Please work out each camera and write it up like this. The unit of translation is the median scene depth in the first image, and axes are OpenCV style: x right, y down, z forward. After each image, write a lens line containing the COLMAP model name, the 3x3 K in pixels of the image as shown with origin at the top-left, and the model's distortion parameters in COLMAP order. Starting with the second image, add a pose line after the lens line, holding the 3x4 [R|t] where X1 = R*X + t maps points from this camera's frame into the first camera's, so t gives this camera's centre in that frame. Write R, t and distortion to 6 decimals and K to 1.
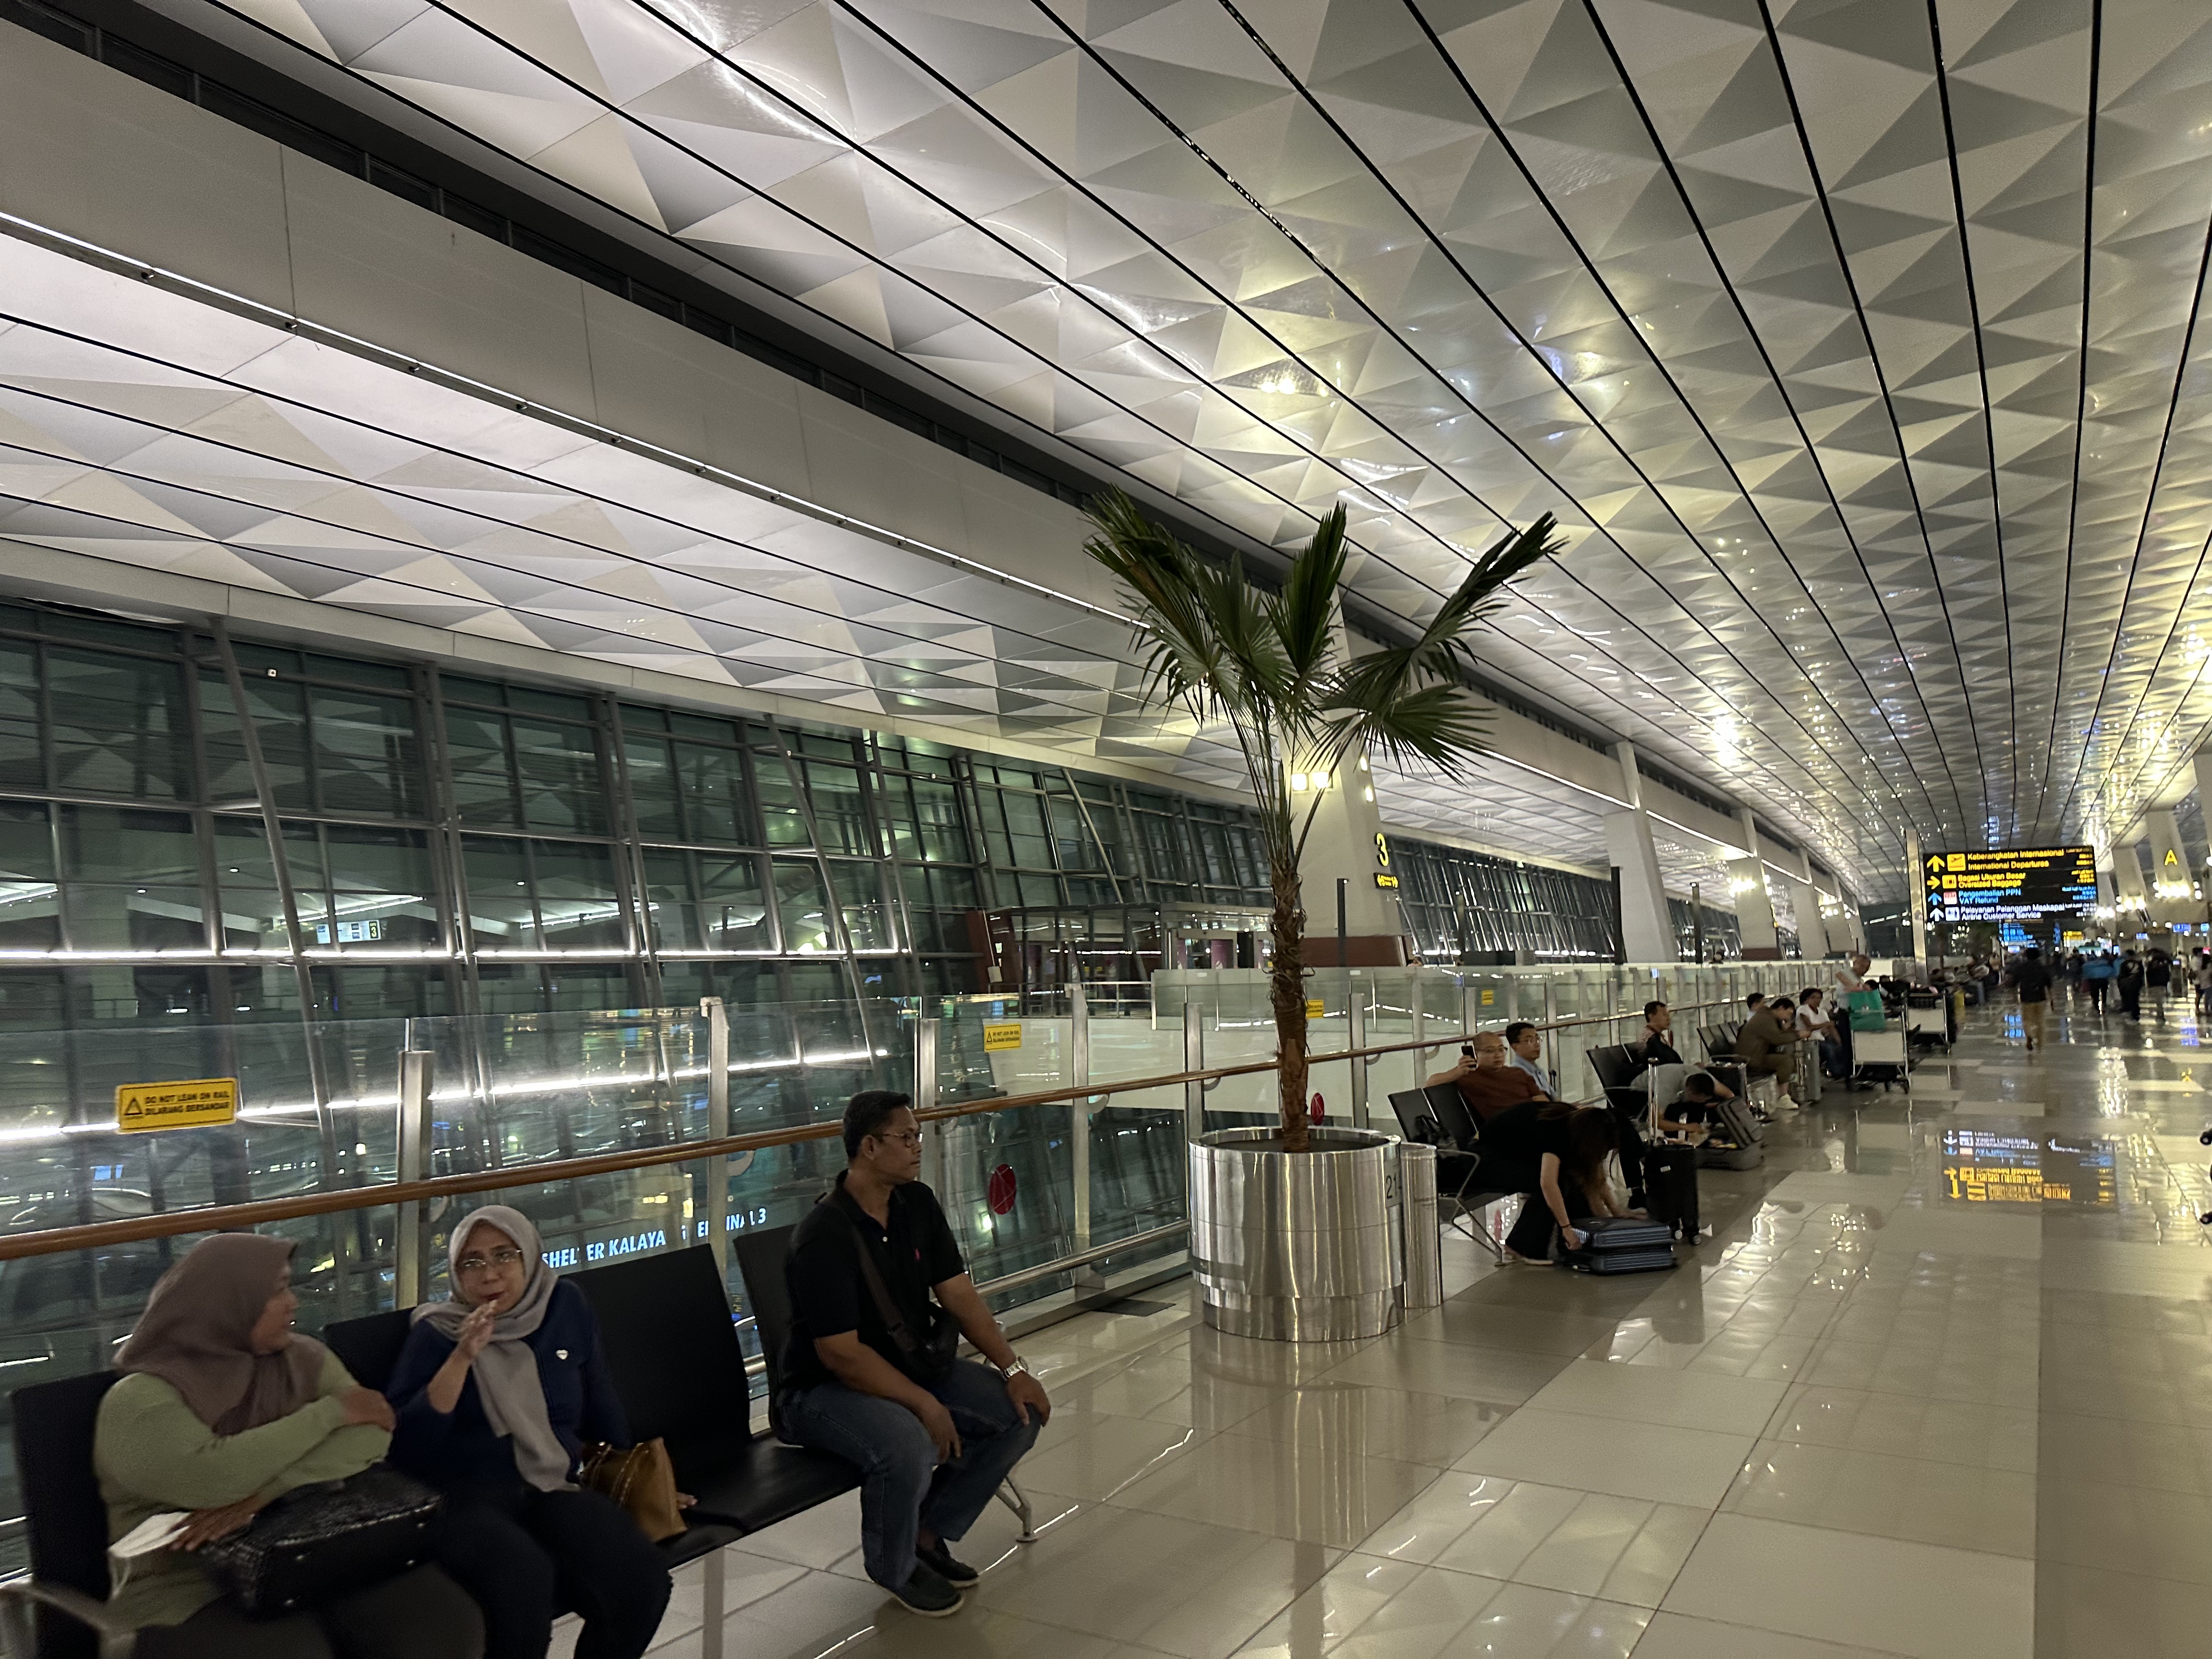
lens RADIAL K [[1523.7, 0, 1104.2], [0, 1523.7, 821.6], [0, 0, 1]] dist [0.093688, -0.121029]
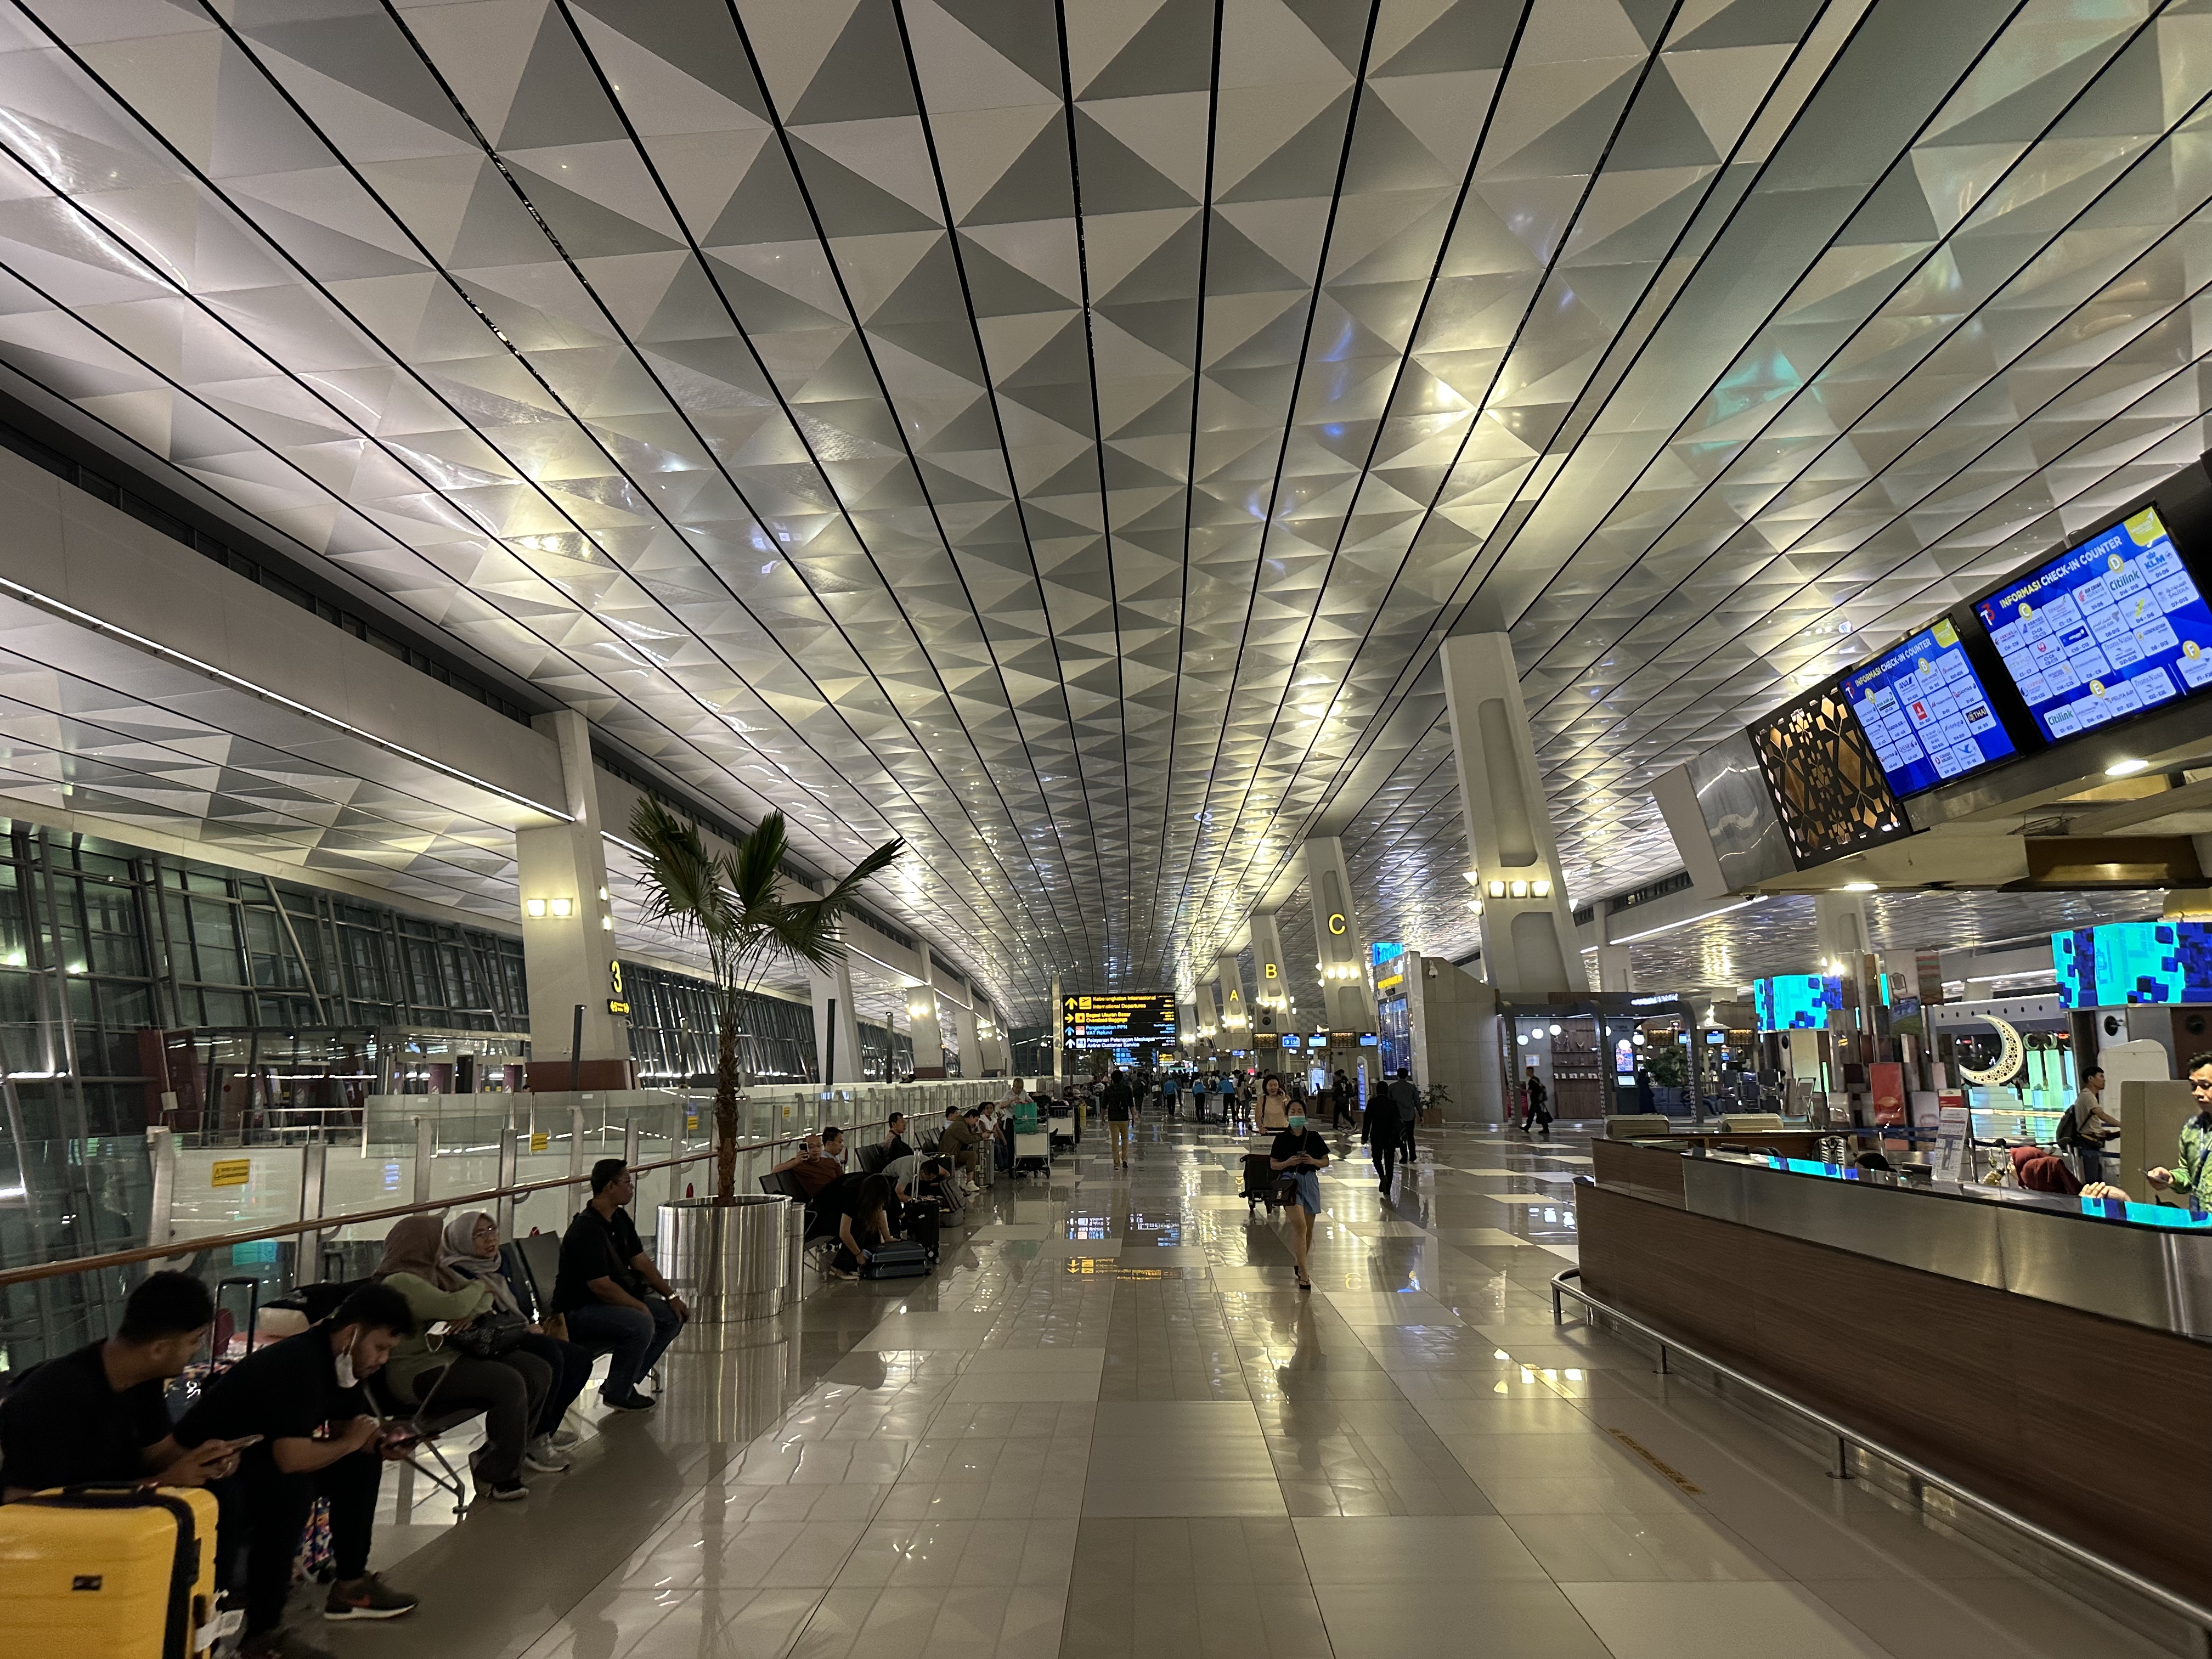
lens RADIAL K [[1547.4, 0, 1106.0], [0, 1547.4, 829.5], [0, 0, 1]] dist [-0.021932, -0.006193]
pose [[0.869393, 0.073262, 0.488659, -0.052440], [-0.038397, 0.995974, -0.081007, -0.009632], [-0.492627, 0.051664, 0.868706, -0.093931]]
